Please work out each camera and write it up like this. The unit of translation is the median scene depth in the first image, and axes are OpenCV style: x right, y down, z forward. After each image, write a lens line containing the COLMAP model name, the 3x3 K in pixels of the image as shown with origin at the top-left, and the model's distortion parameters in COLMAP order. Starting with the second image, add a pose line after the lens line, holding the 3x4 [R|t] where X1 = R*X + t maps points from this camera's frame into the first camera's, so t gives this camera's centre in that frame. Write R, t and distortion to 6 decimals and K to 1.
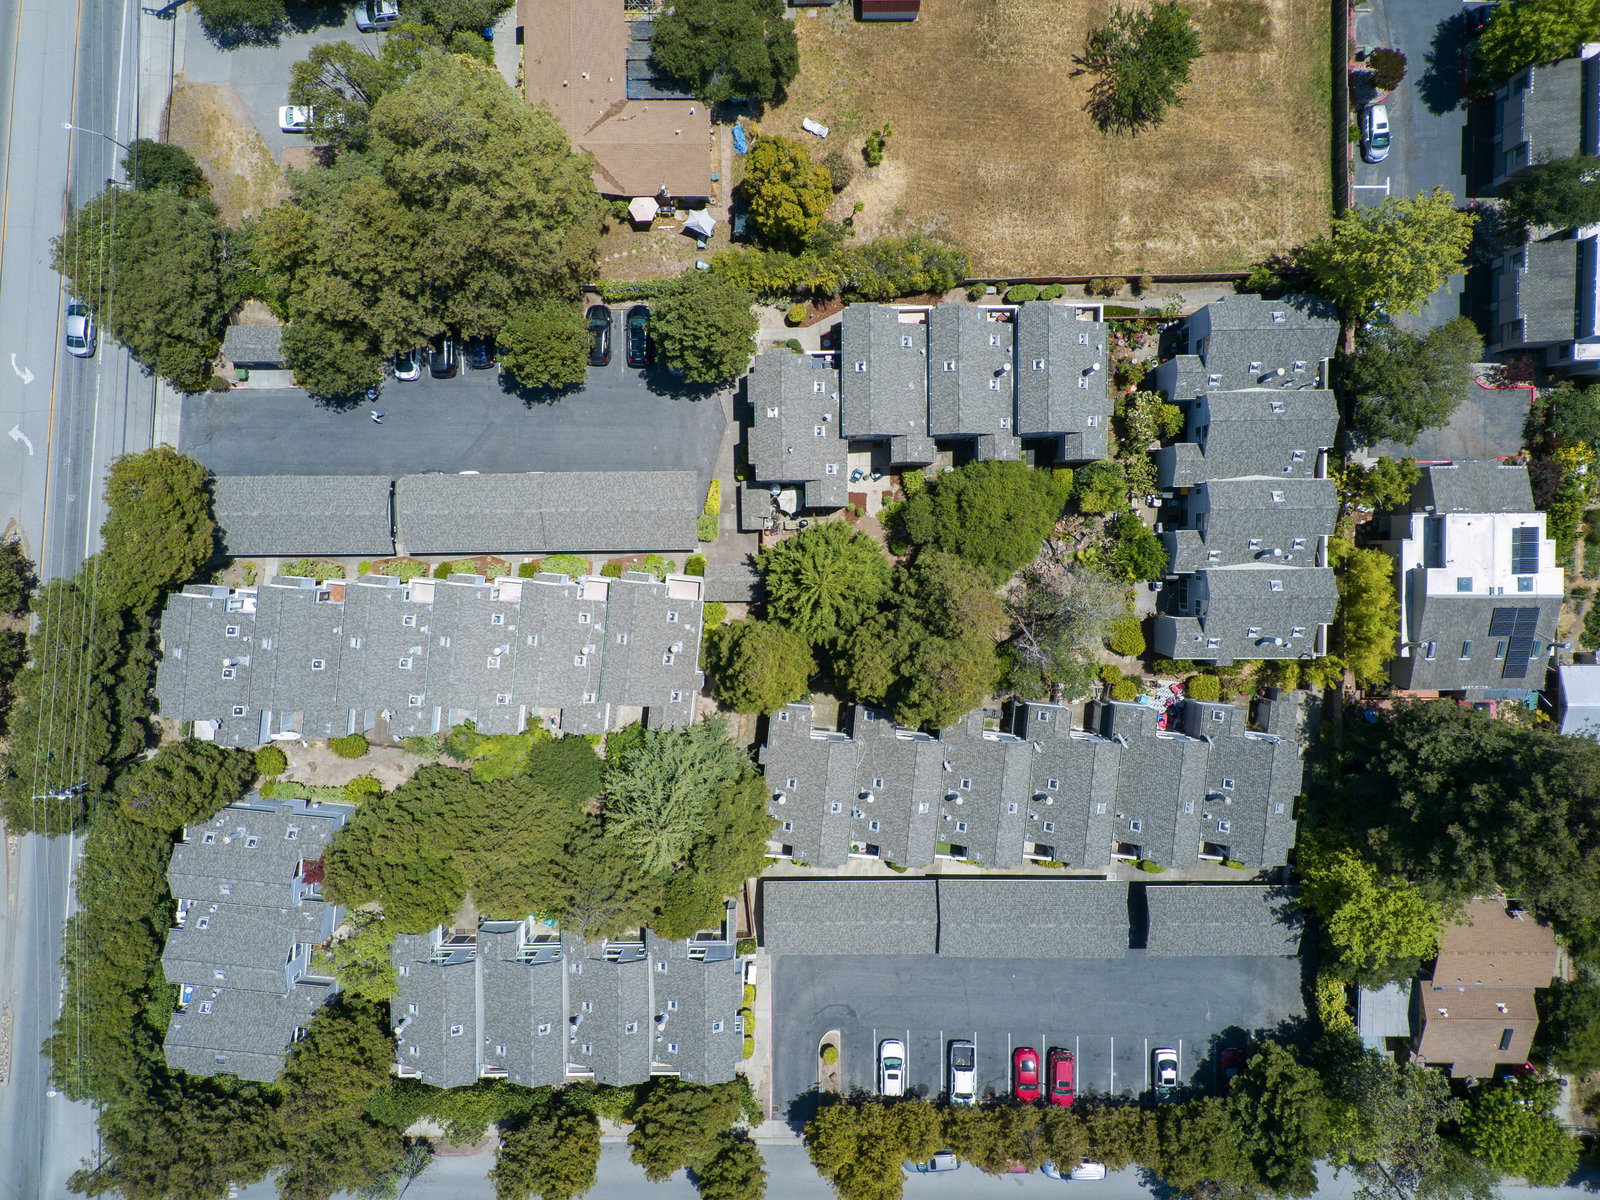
lens RADIAL K [[1109.6, 0, 800.0], [0, 1109.6, 600.0], [0, 0, 1]] dist [0.058563, -0.111901]
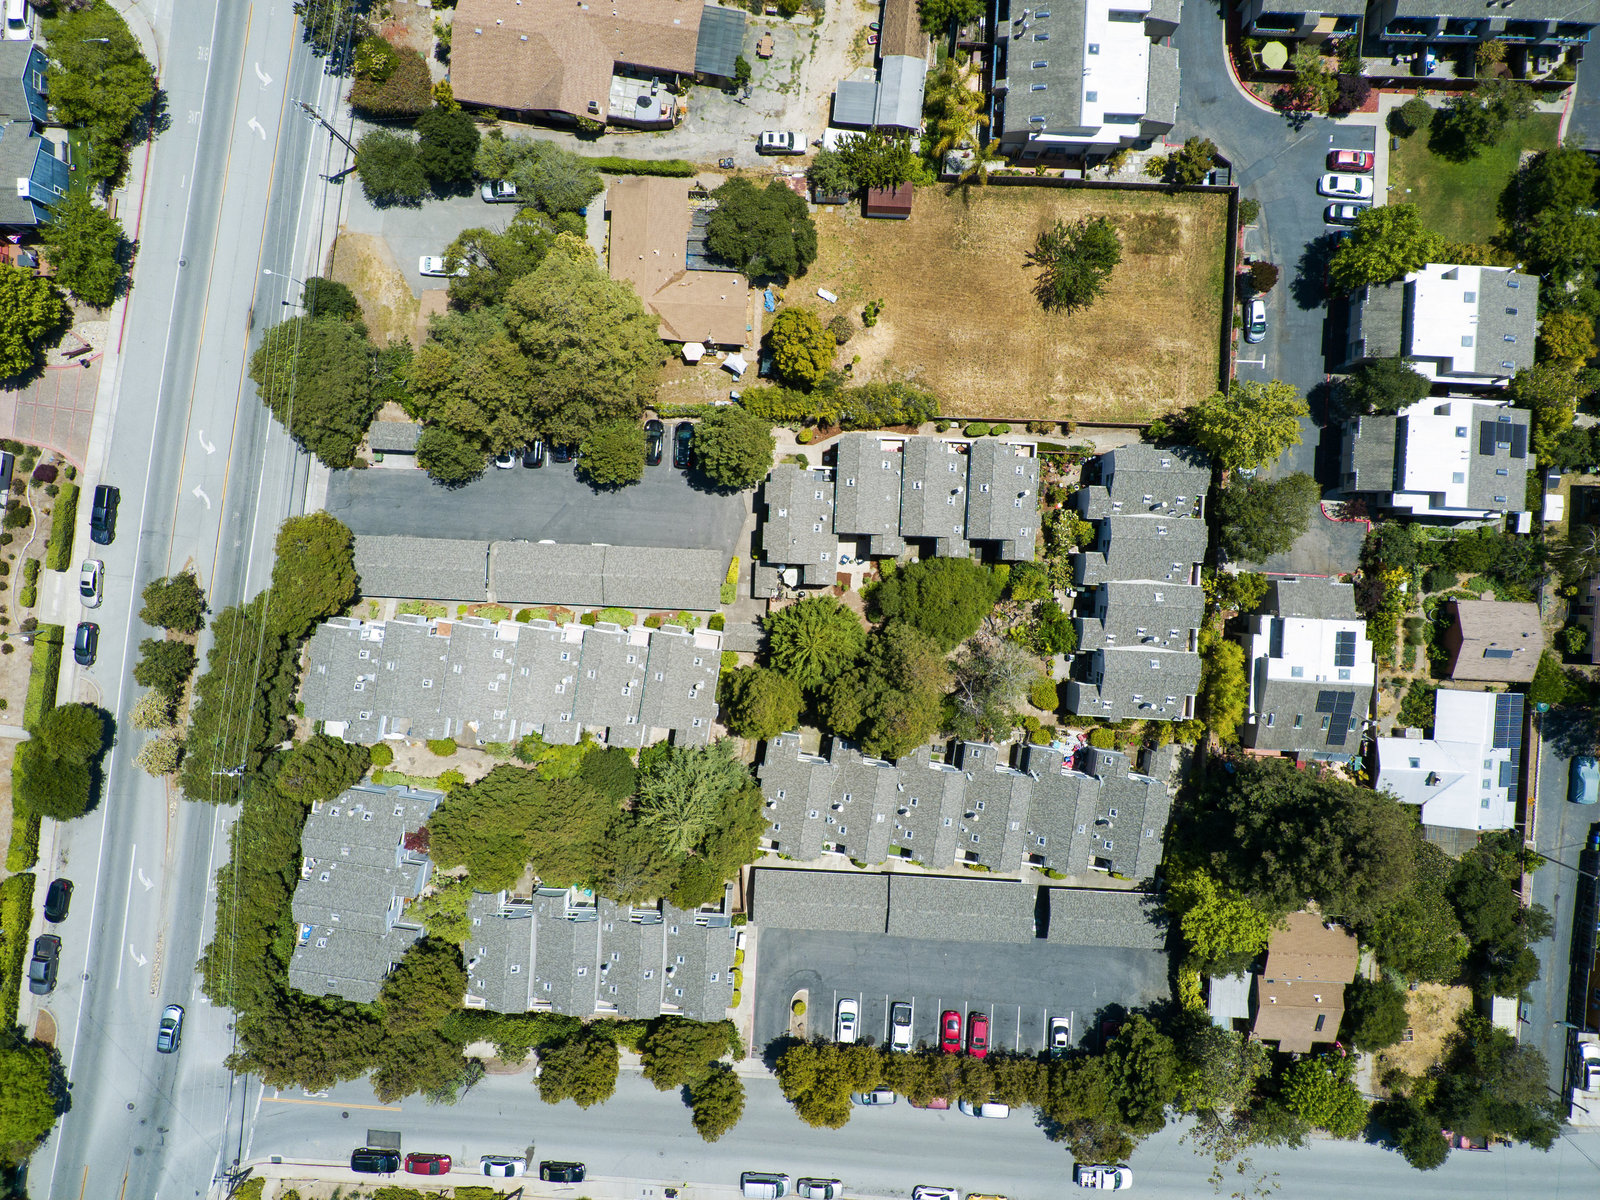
lens RADIAL K [[1109.6, 0, 800.0], [0, 1109.6, 600.0], [0, 0, 1]] dist [0.058563, -0.111901]
pose [[0.998461, 0.055447, -0.000788, 0.002763], [-0.055451, 0.998250, -0.020538, -0.036812], [-0.000352, 0.020550, 0.999789, -0.307803]]
